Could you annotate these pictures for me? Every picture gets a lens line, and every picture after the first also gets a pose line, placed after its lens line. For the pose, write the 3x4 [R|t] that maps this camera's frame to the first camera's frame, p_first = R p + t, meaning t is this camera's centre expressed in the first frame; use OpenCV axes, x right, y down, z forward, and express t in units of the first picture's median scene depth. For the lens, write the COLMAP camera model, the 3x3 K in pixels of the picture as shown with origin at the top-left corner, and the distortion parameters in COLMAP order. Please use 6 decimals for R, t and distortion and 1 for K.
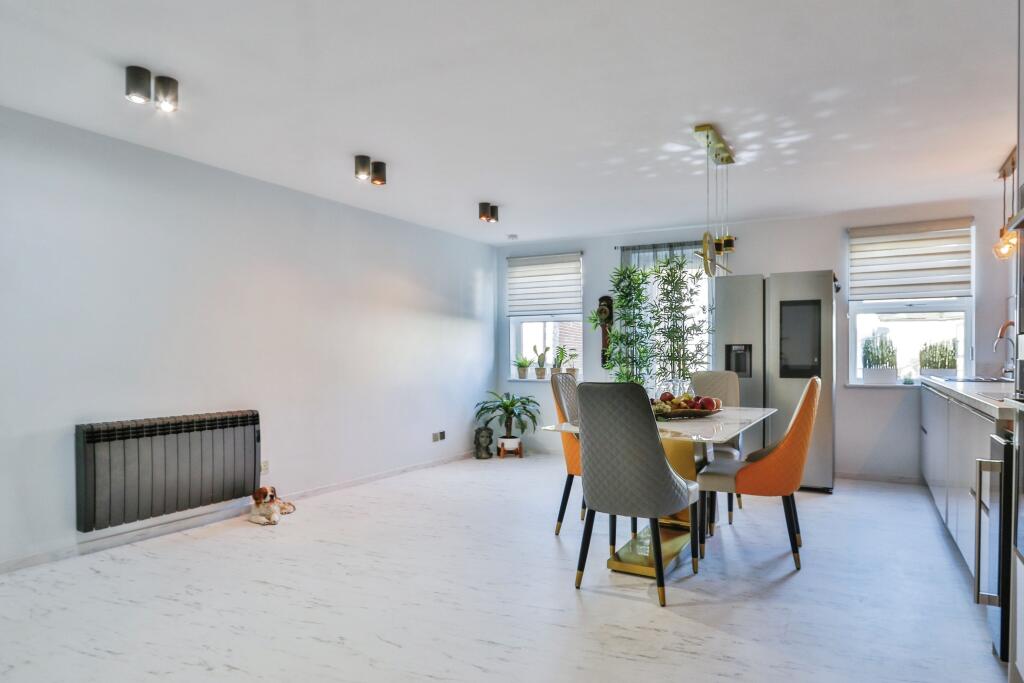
lens RADIAL K [[634.2, 0, 512.0], [0, 634.2, 341.5], [0, 0, 1]] dist [-0.003151, -0.000453]
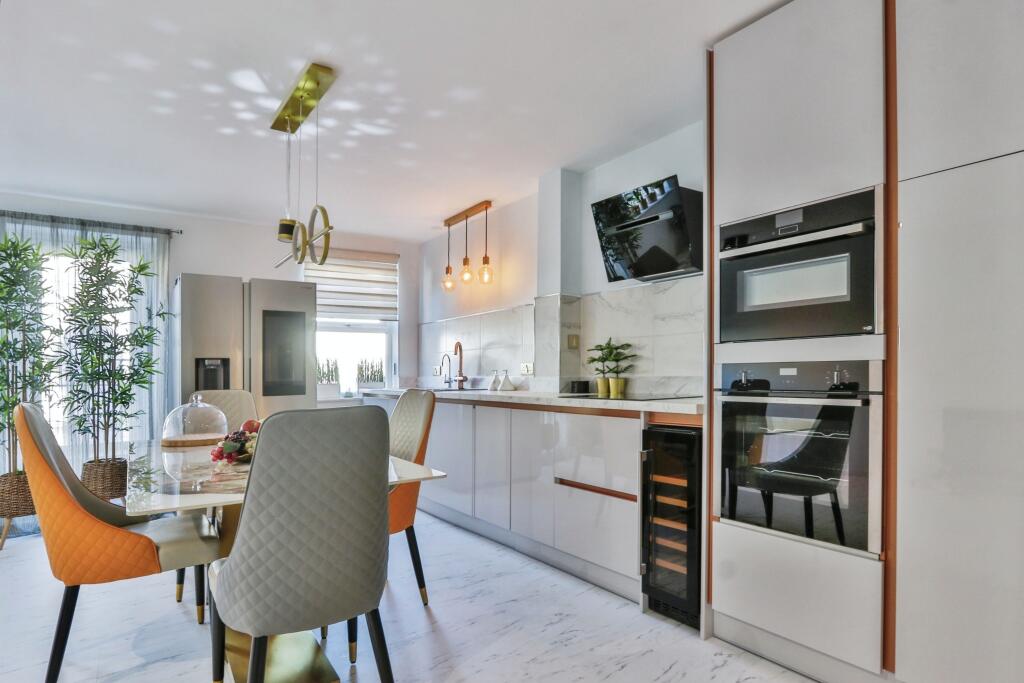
lens RADIAL K [[564.0, 0, 515.0], [0, 564.0, 360.7], [0, 0, 1]] dist [-0.016425, -0.000154]
pose [[0.432738, 0.011012, 0.901452, -0.133822], [-0.005627, 0.999939, -0.009514, 0.012543], [-0.901502, -0.000955, 0.432774, 0.329919]]
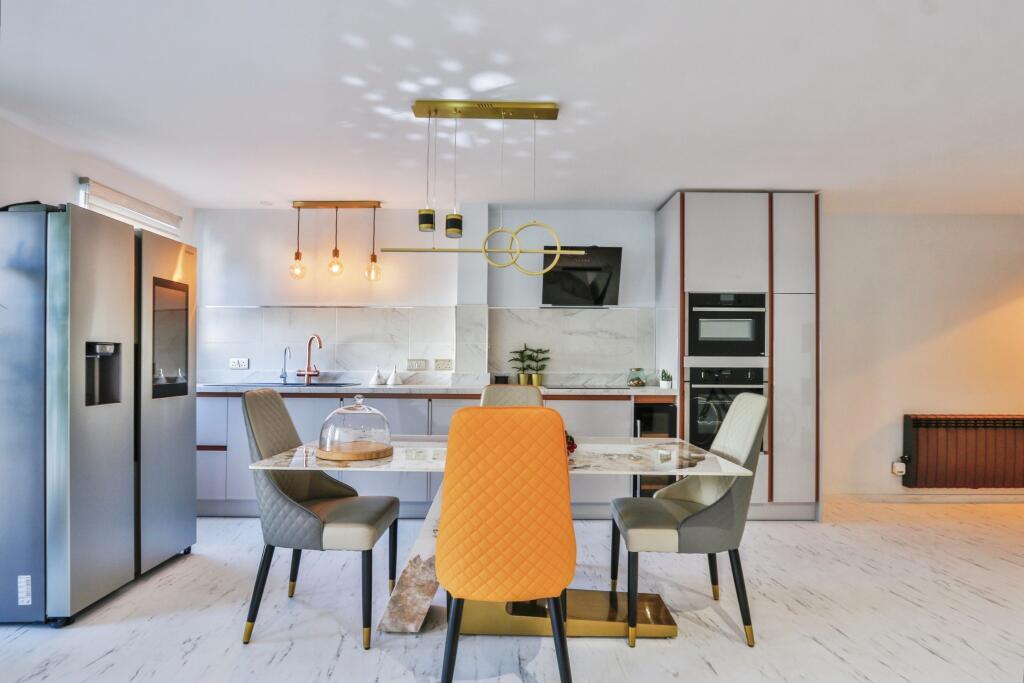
lens RADIAL K [[533.4, 0, 512.0], [0, 533.4, 341.5], [0, 0, 1]] dist [-0.013898, -0.000505]
pose [[-0.490599, 0.031672, 0.870810, -0.205109], [-0.026117, 0.998356, -0.051024, 0.018129], [-0.870994, -0.047776, -0.488965, 0.925680]]
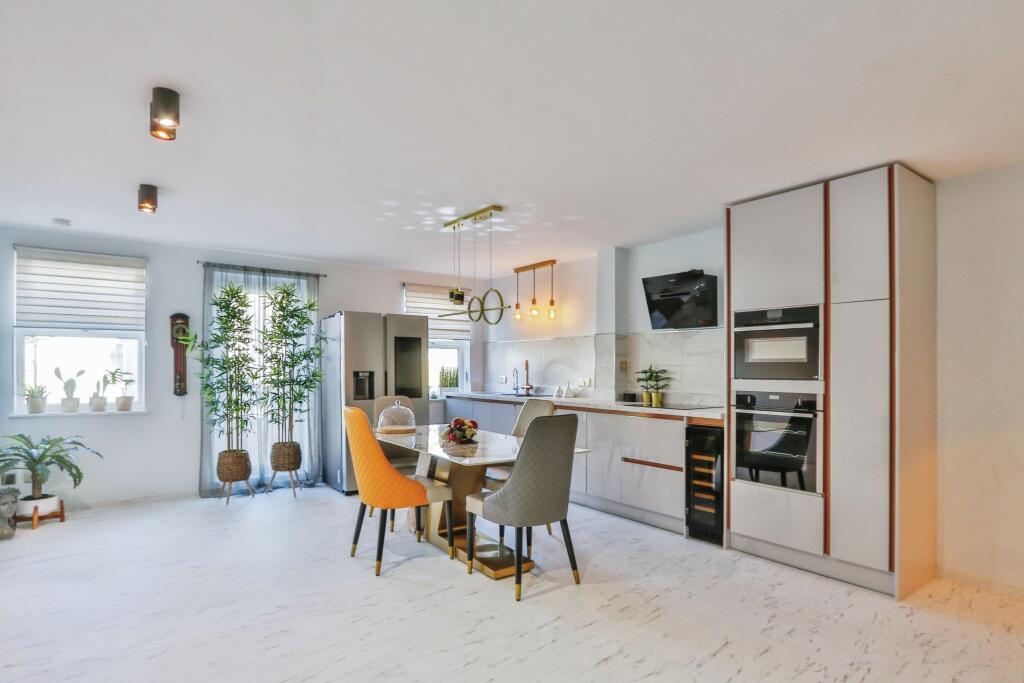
lens RADIAL K [[553.5, 0, 501.3], [0, 553.5, 332.1], [0, 0, 1]] dist [-0.015345, -0.000178]
pose [[0.418567, 0.058443, 0.906303, -0.466729], [-0.023978, 0.998291, -0.053301, -0.019680], [-0.907869, 0.000579, 0.419253, 0.347546]]
